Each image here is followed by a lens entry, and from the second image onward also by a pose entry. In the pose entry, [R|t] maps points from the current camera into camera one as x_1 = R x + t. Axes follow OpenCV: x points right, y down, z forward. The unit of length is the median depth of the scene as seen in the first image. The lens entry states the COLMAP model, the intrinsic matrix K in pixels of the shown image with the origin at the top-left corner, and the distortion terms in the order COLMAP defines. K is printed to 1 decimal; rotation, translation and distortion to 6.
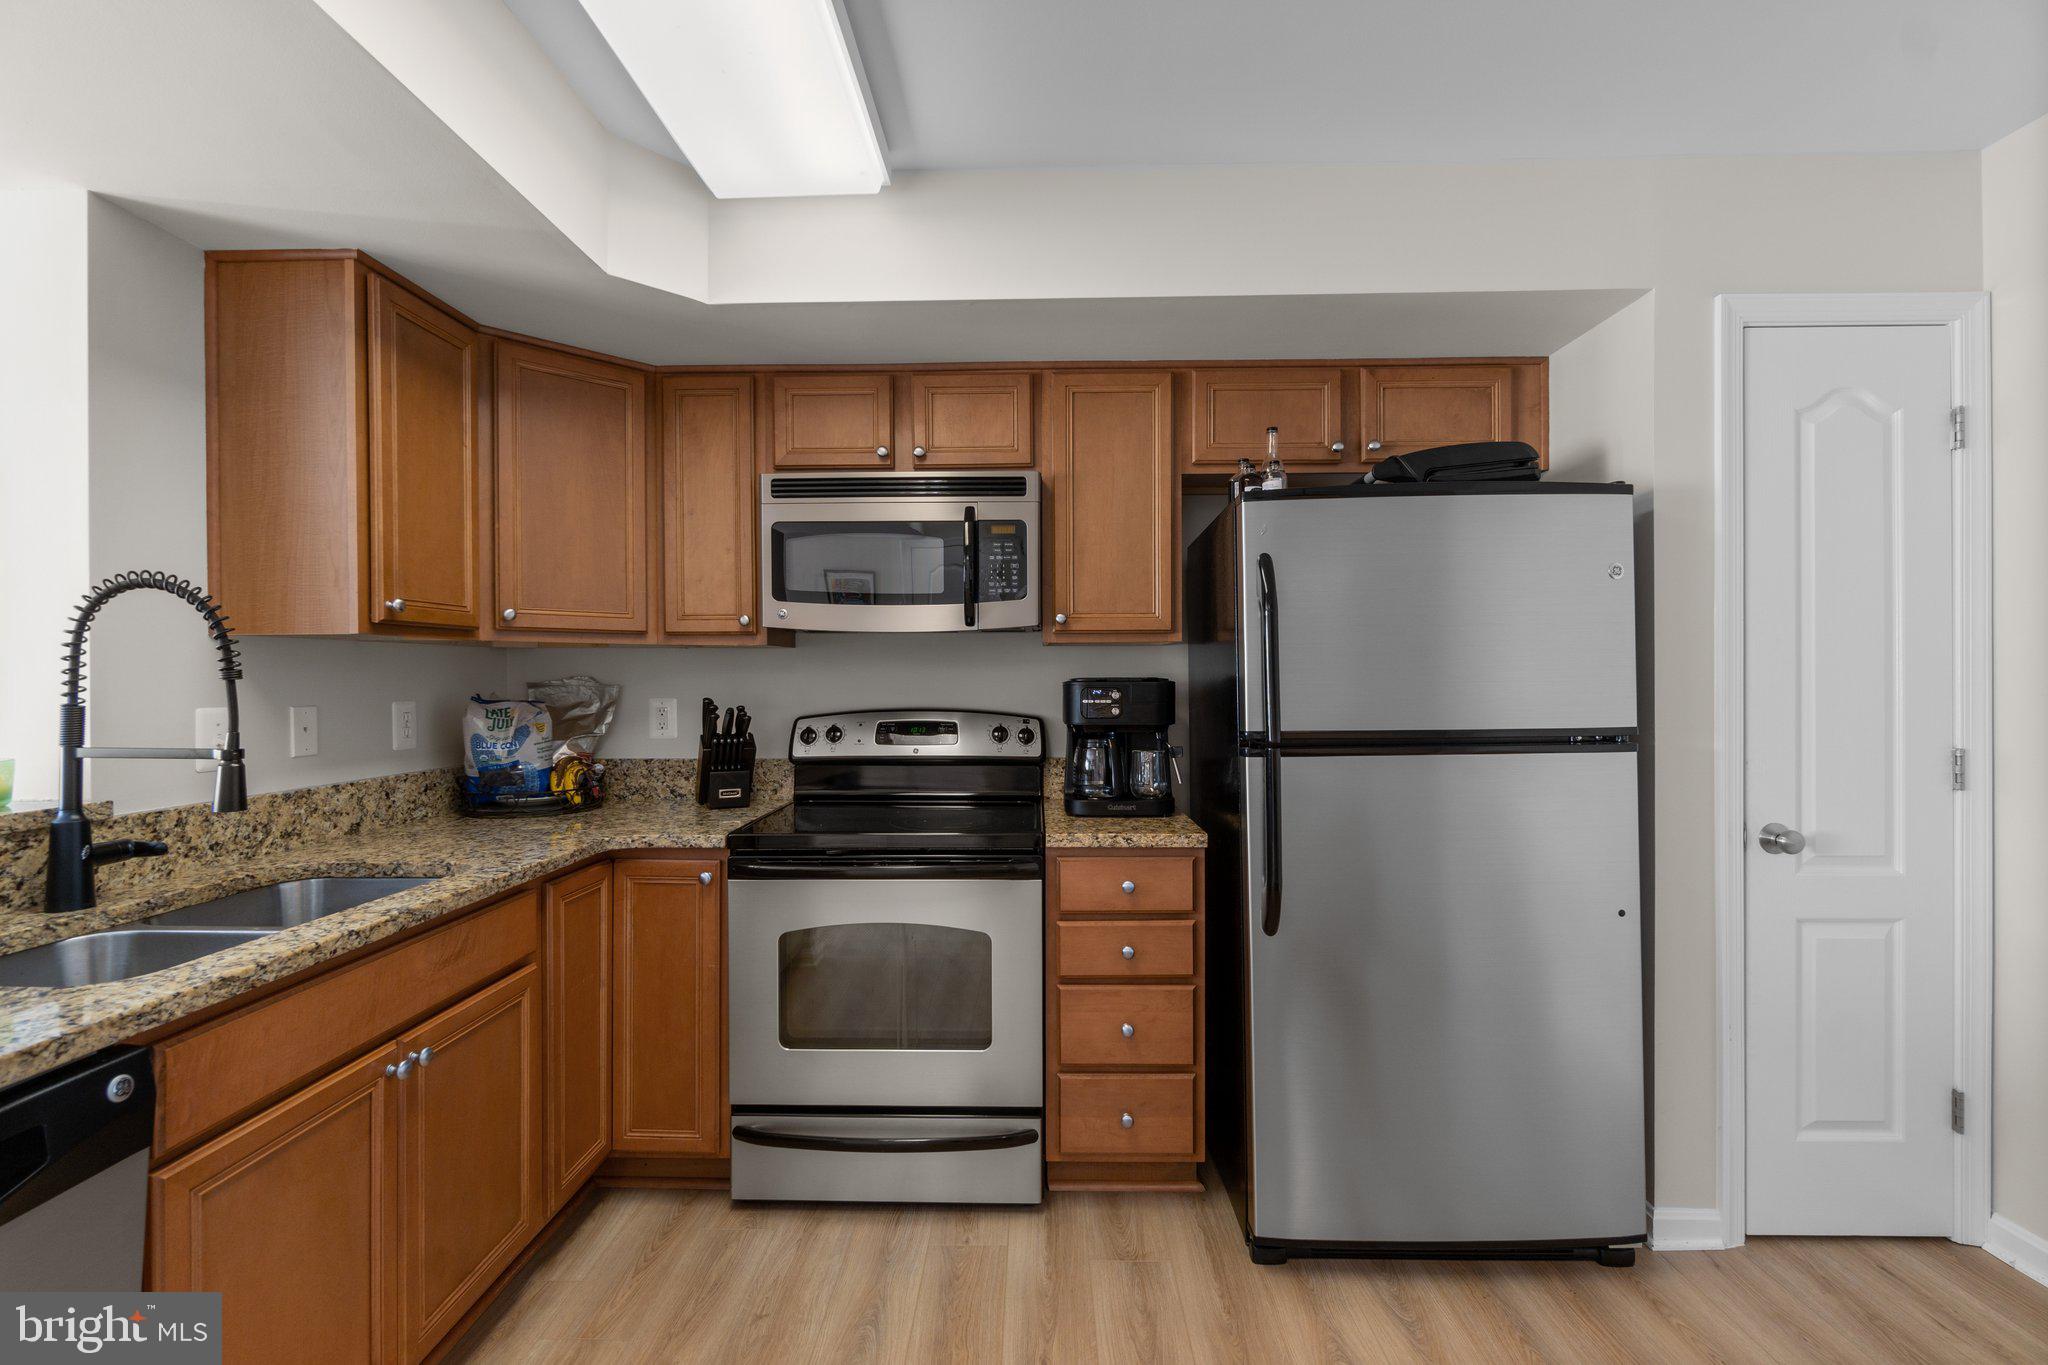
lens RADIAL K [[886.1, 0, 1017.6], [0, 886.1, 675.3], [0, 0, 1]] dist [-0.001727, 0.000392]
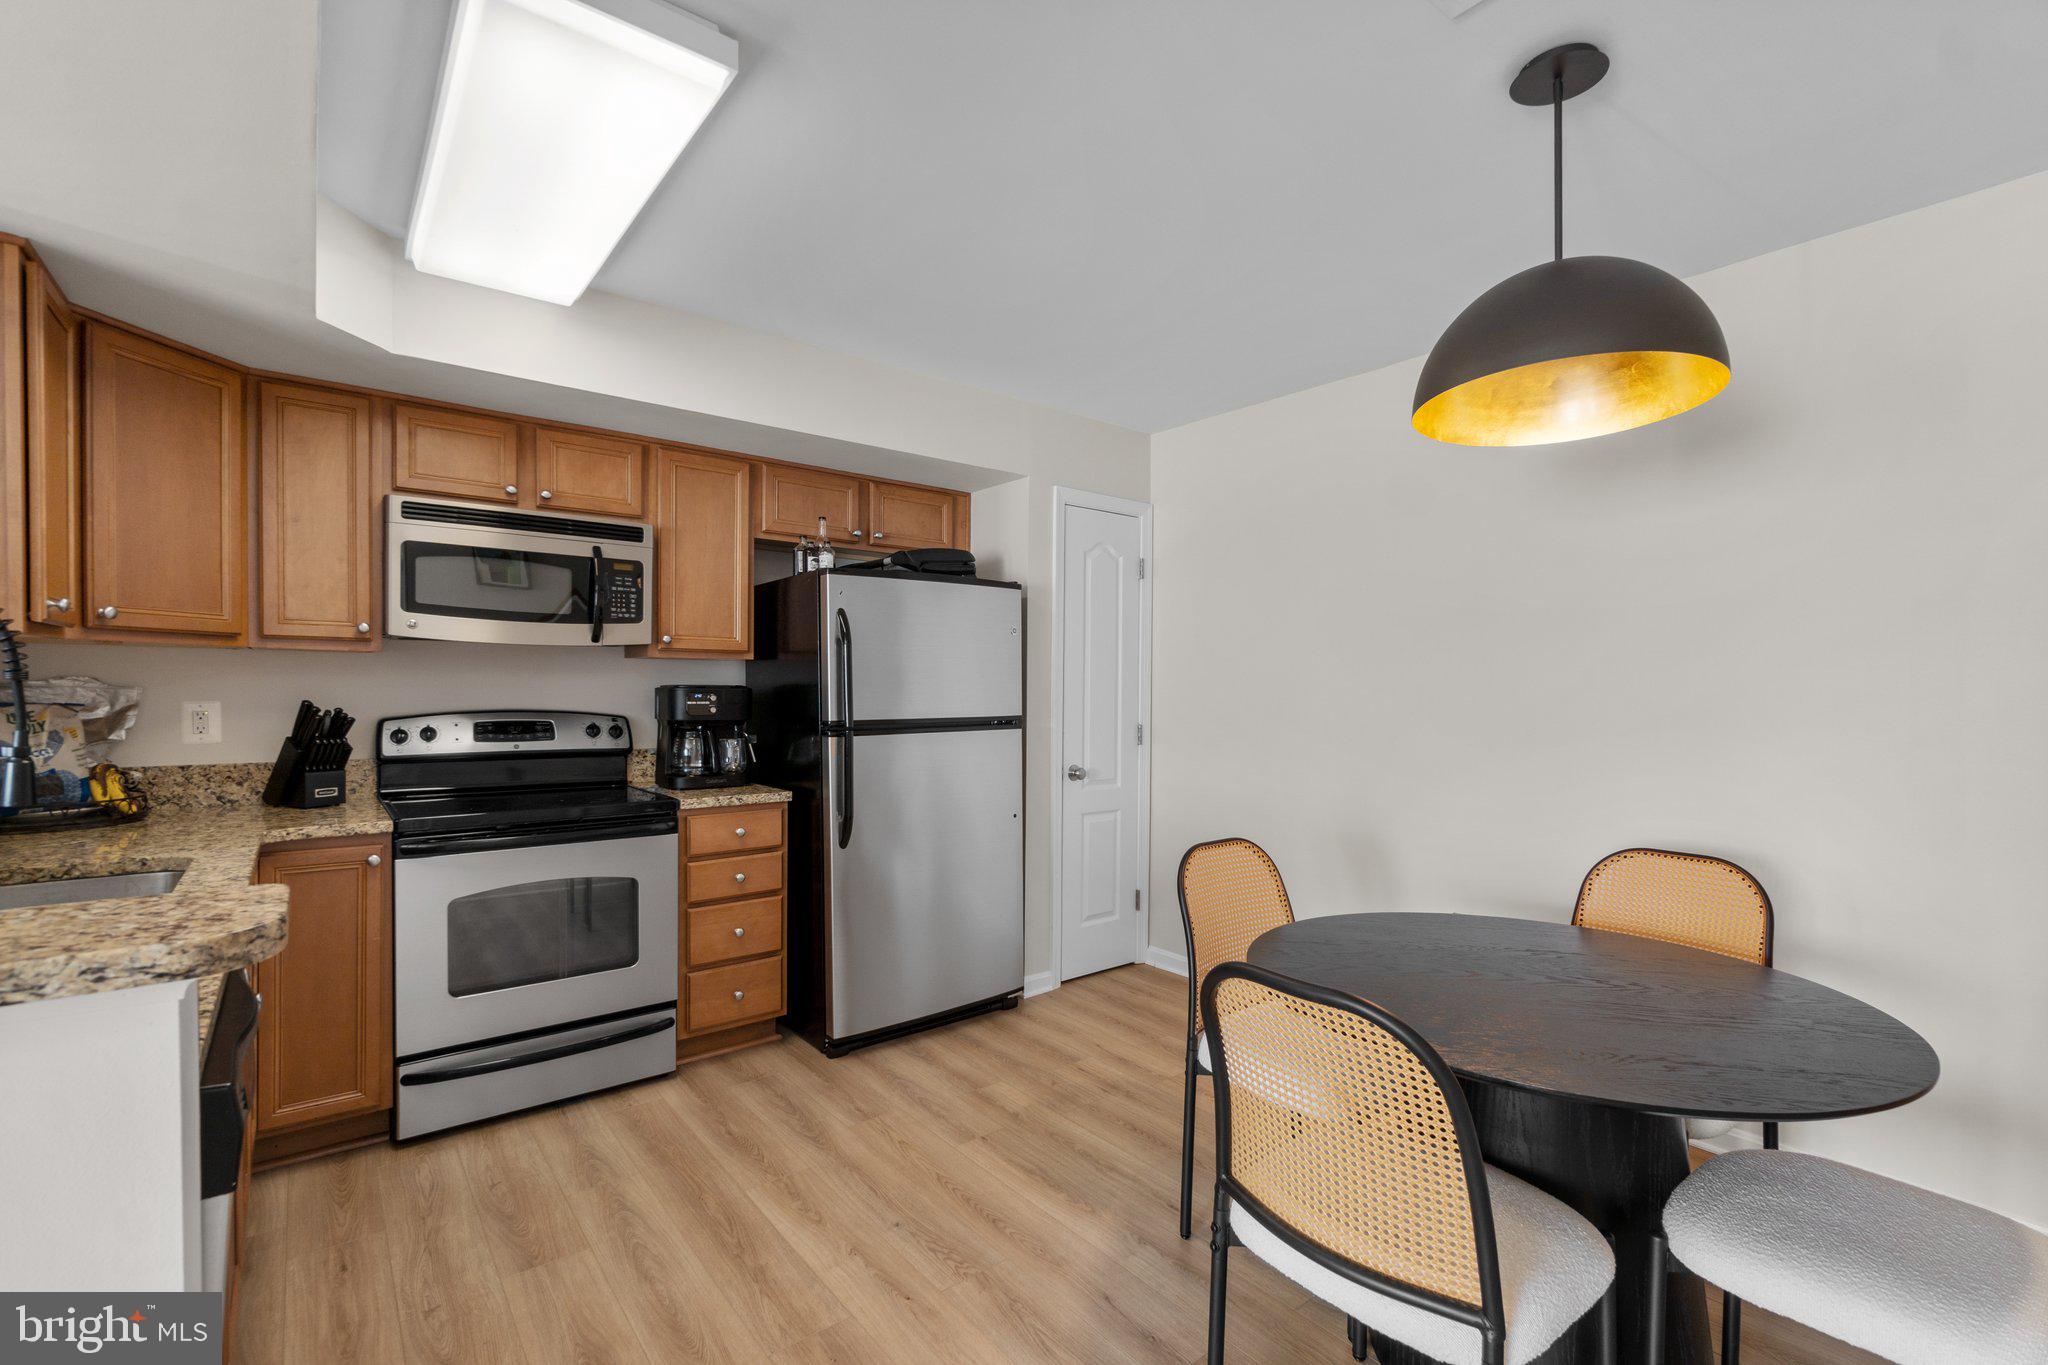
lens RADIAL K [[886.1, 0, 1017.6], [0, 886.1, 675.3], [0, 0, 1]] dist [-0.001727, 0.000392]
pose [[0.769910, 0.017984, 0.637900, -0.426353], [-0.013517, 0.999838, -0.011873, -0.002850], [-0.638010, 0.000519, 0.770028, -0.366068]]
